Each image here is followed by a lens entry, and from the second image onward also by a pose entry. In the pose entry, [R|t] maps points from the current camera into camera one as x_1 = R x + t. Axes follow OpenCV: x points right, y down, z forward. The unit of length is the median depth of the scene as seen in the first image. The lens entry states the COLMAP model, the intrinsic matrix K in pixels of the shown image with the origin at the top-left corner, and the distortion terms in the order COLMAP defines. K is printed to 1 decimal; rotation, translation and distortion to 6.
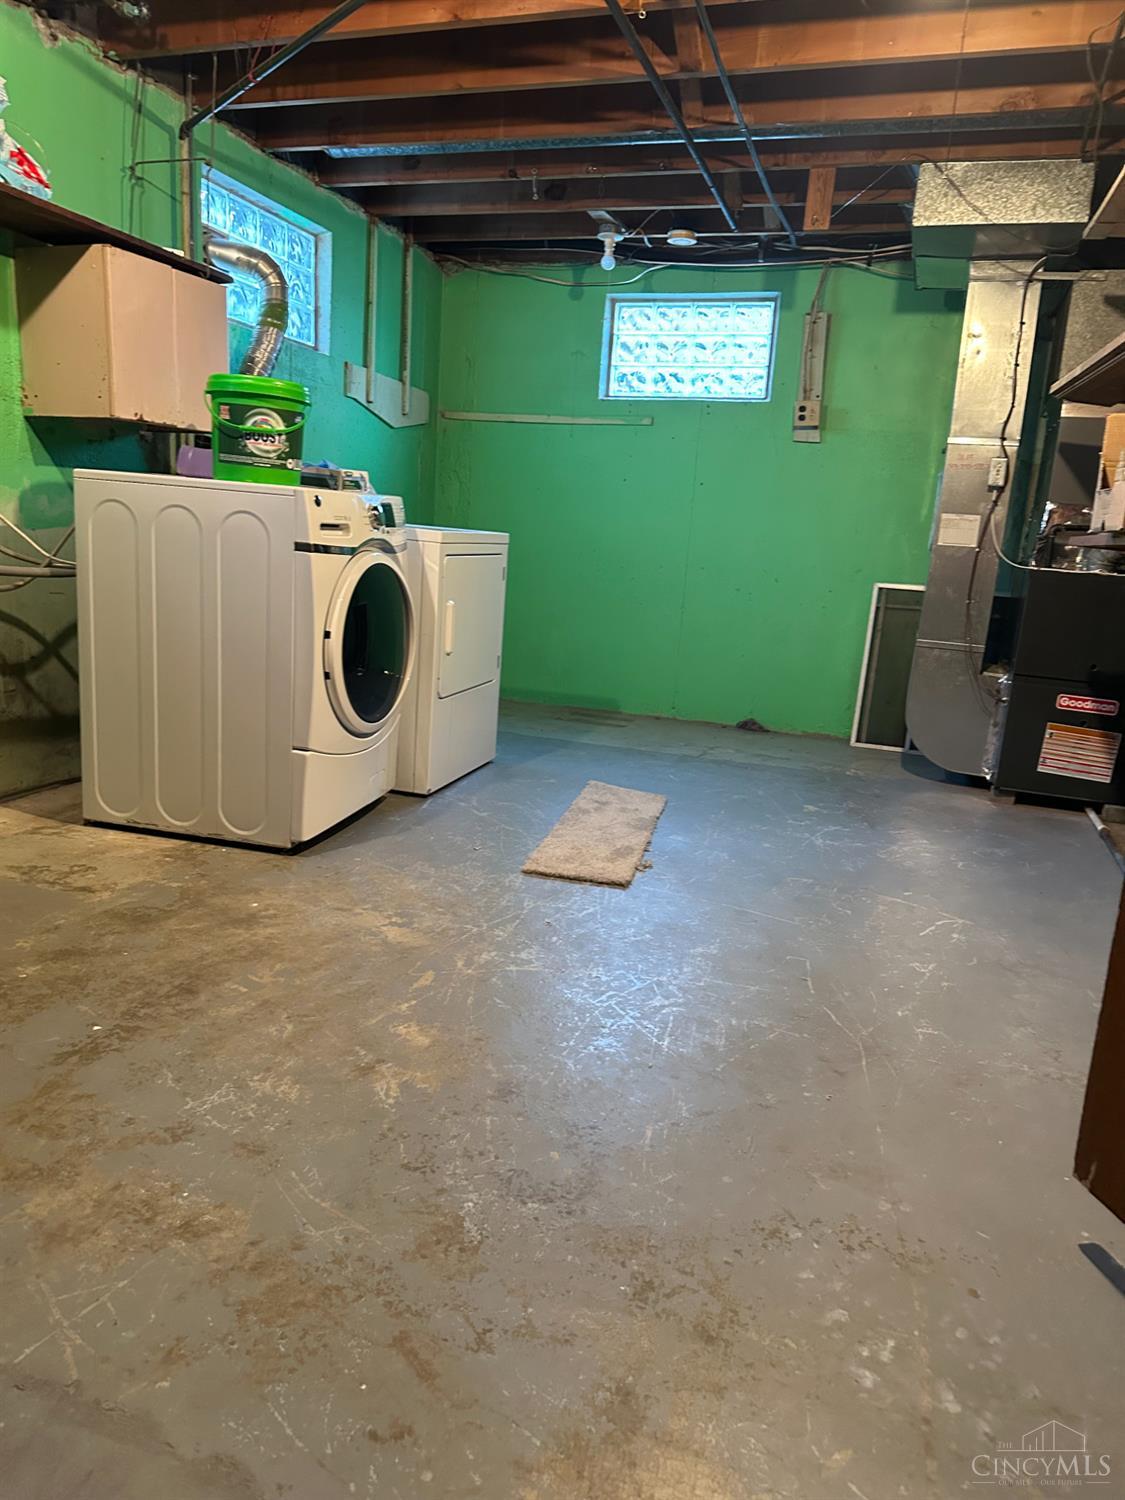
lens RADIAL K [[1097.5, 0, 558.5], [0, 1097.5, 749.3], [0, 0, 1]] dist [0.067220, -0.042230]
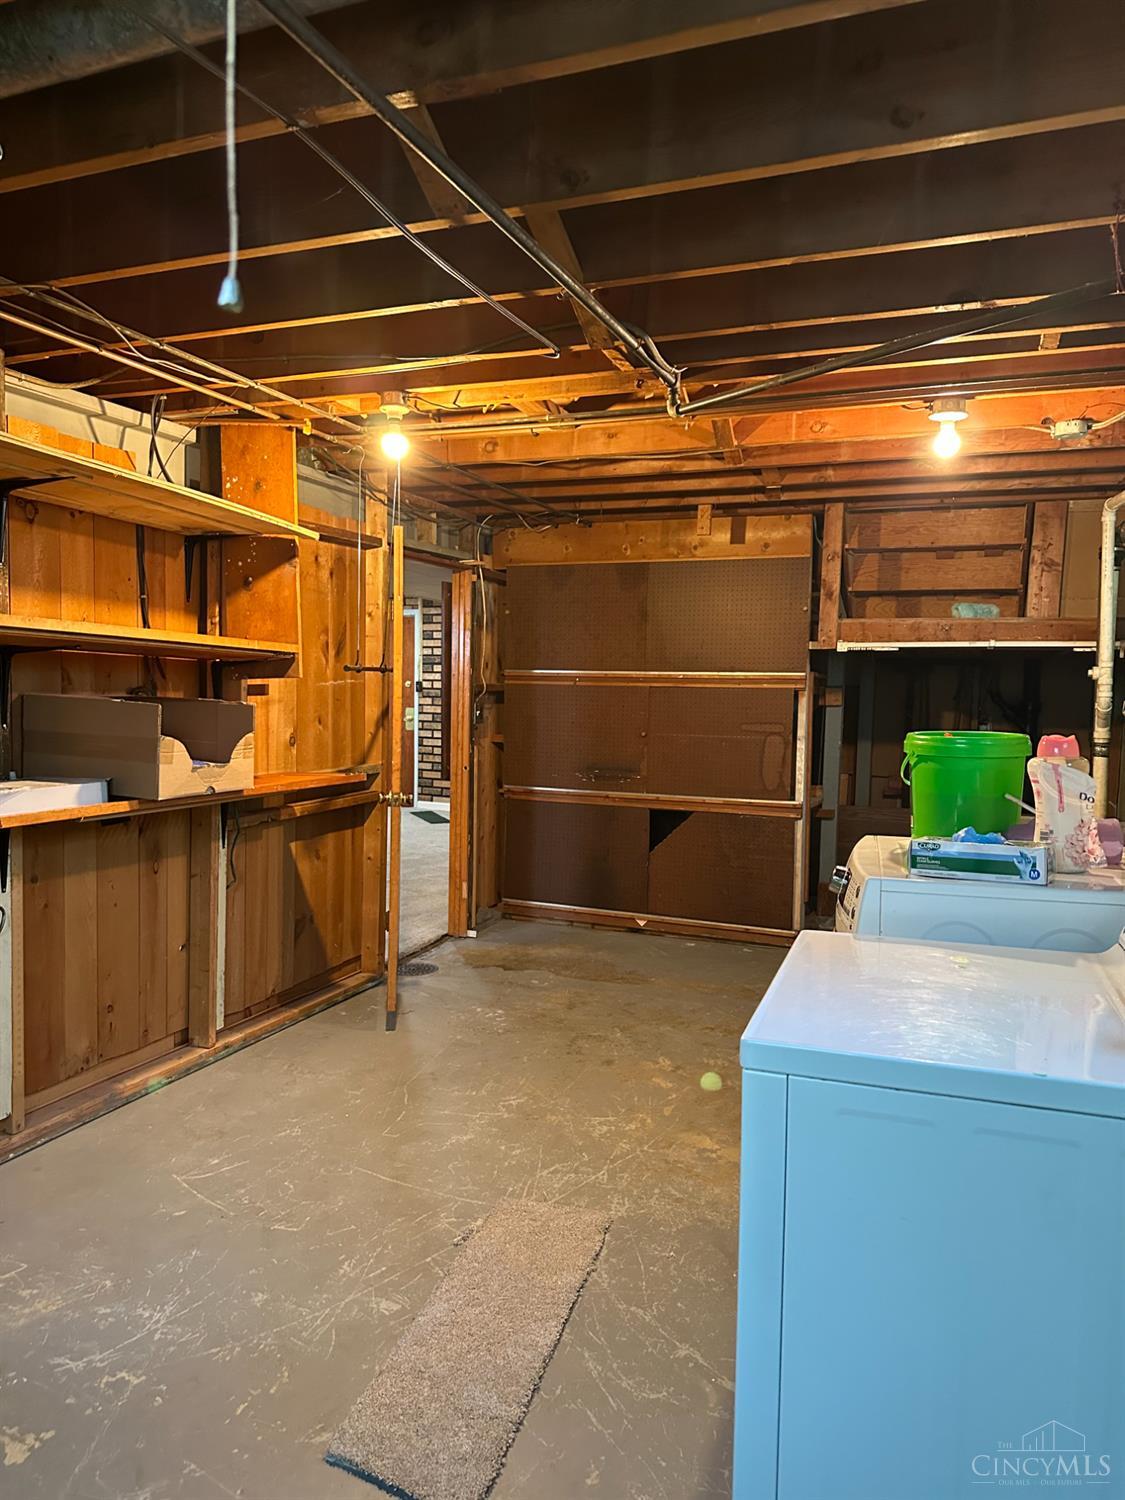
lens RADIAL K [[1097.5, 0, 563.6], [0, 1097.5, 752.8], [0, 0, 1]] dist [0.067220, -0.042230]
pose [[-0.995137, -0.089864, 0.040335, 0.004914], [-0.076342, 0.962399, 0.260692, -0.579410], [-0.062245, 0.256345, -0.964579, 2.091985]]
